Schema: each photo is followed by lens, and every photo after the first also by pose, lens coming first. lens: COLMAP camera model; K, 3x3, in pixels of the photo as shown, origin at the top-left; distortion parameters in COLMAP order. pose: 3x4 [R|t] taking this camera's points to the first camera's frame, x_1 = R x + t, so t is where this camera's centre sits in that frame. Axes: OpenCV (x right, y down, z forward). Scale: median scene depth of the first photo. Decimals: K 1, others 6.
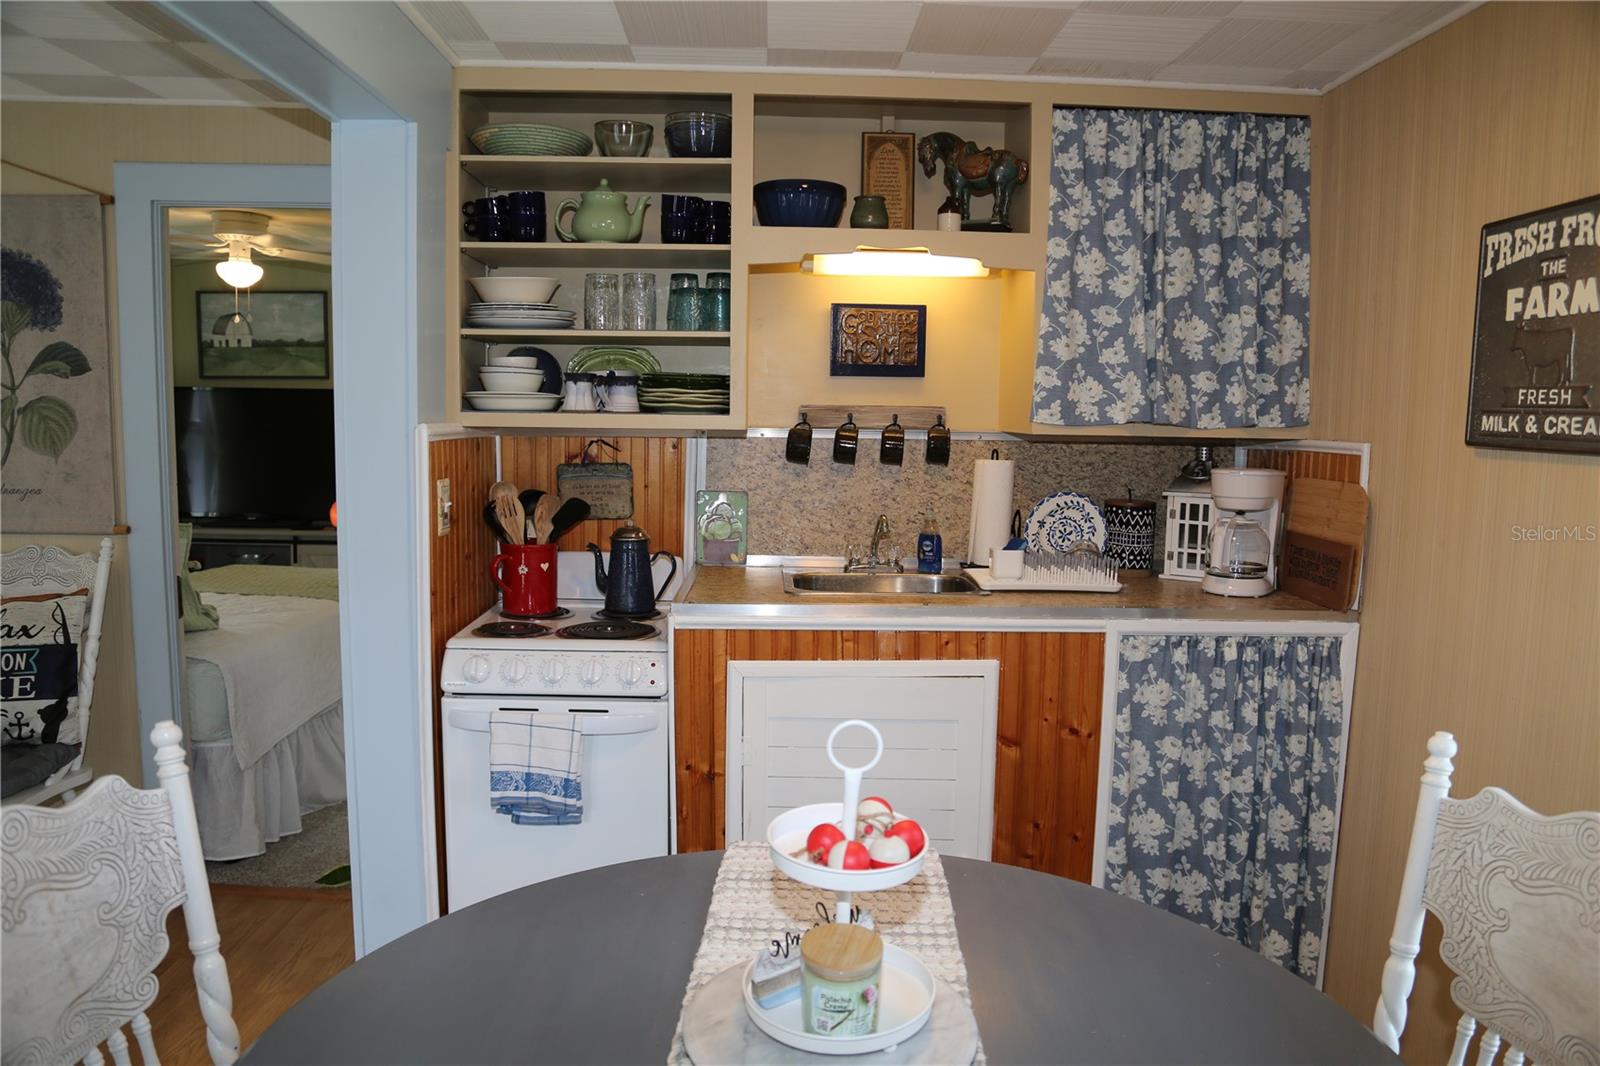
lens RADIAL K [[1111.9, 0, 791.9], [0, 1111.9, 530.7], [0, 0, 1]] dist [-0.104710, 0.059927]
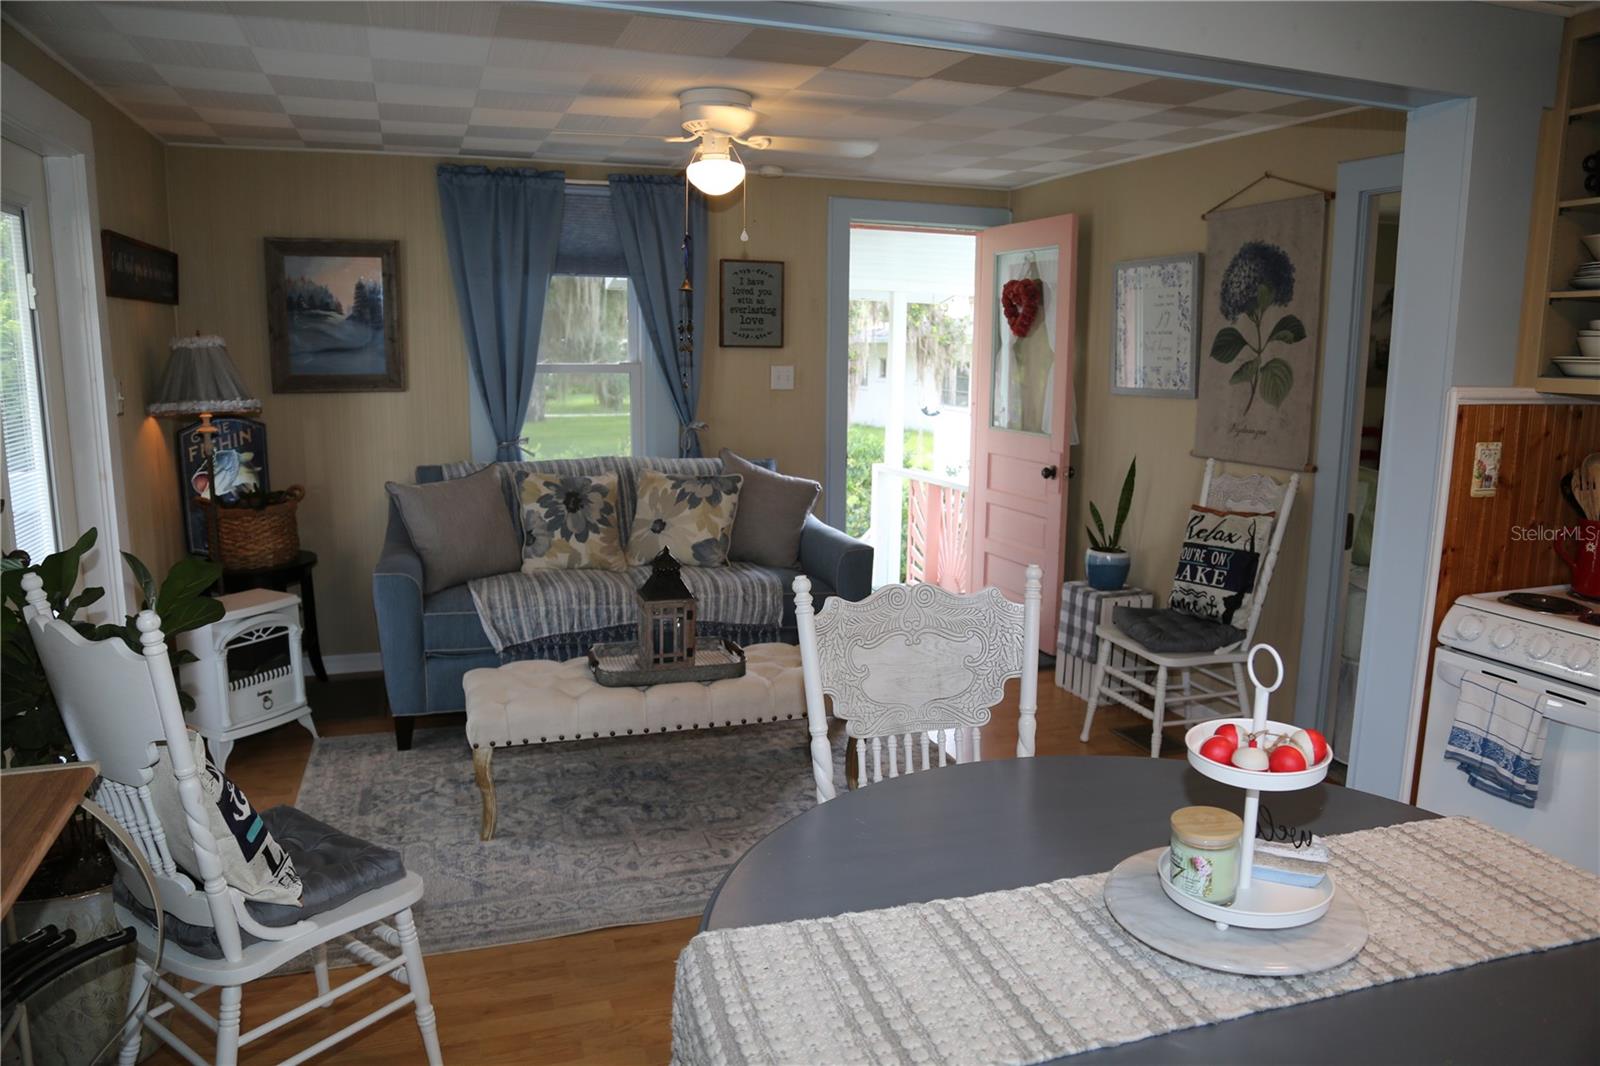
lens RADIAL K [[1111.9, 0, 800.3], [0, 1111.9, 535.1], [0, 0, 1]] dist [-0.104710, 0.059927]
pose [[0.306077, 0.143109, -0.941189, 0.443636], [-0.105900, 0.987619, 0.115730, -0.009845], [0.946098, 0.064250, 0.317443, 0.081935]]
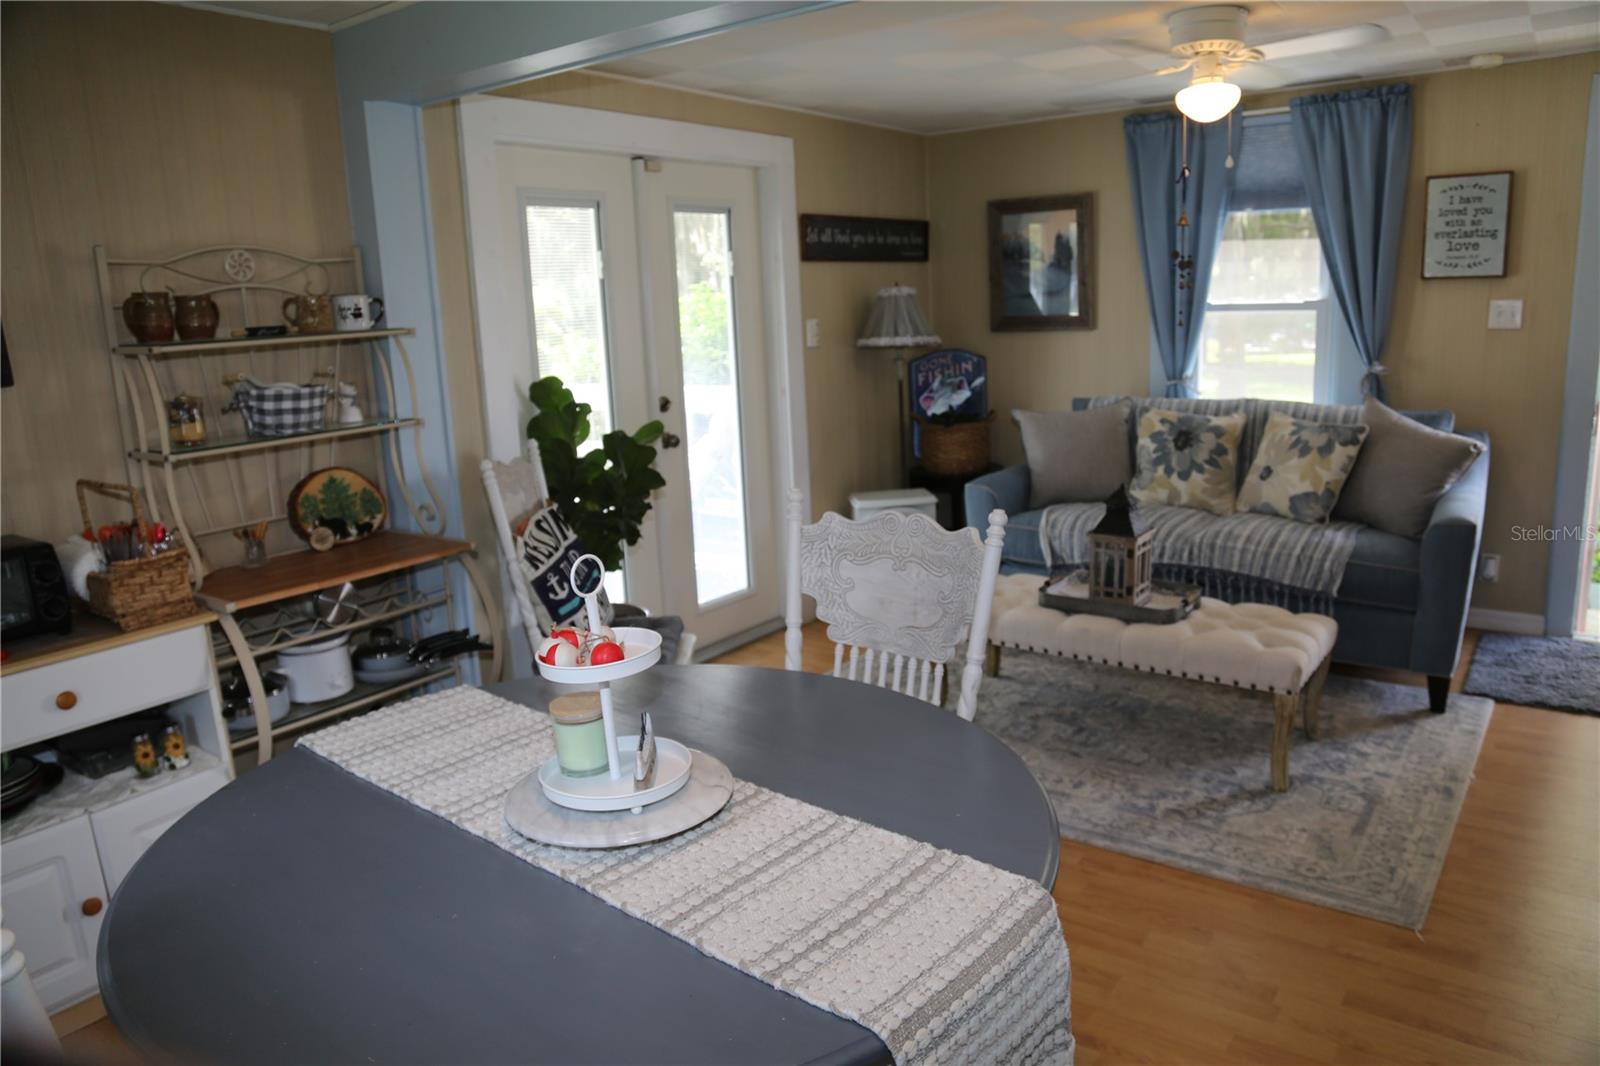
lens RADIAL K [[1111.9, 0, 830.2], [0, 1111.9, 527.6], [0, 0, 1]] dist [-0.104710, 0.059927]
pose [[-0.615804, 0.161362, -0.771199, 0.403022], [-0.057784, 0.966918, 0.248455, -0.089794], [0.785778, 0.197562, -0.586108, 0.906756]]
